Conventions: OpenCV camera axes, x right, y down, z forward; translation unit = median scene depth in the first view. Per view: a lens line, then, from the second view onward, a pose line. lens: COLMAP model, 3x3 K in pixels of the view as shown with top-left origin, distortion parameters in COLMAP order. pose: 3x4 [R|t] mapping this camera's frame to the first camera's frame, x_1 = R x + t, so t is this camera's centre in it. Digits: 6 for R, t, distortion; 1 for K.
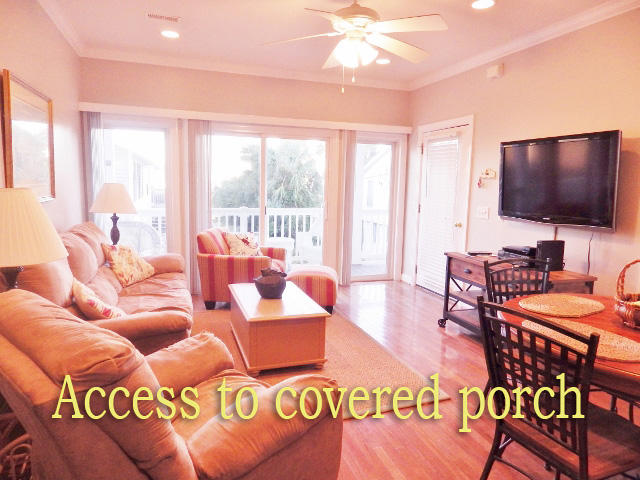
lens RADIAL K [[435.1, 0, 320.5], [0, 435.1, 235.2], [0, 0, 1]] dist [0.007329, 0.005373]
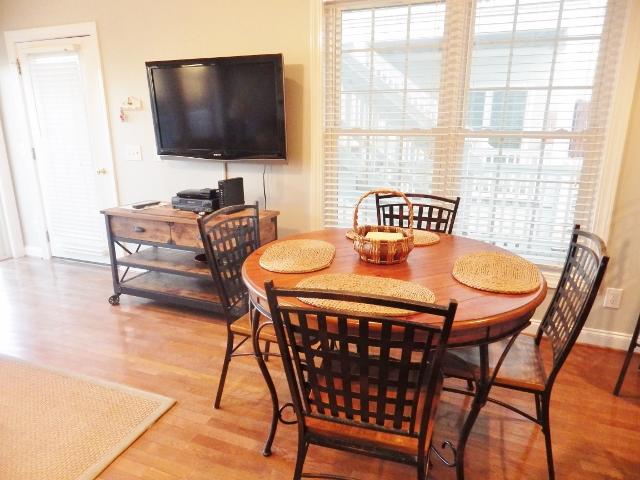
lens RADIAL K [[435.1, 0, 320.5], [0, 435.1, 235.2], [0, 0, 1]] dist [0.007329, 0.005373]
pose [[0.656652, -0.210701, 0.724164, -0.019080], [0.107692, 0.976539, 0.186479, -0.018093], [-0.746466, -0.044465, 0.663937, 0.216277]]
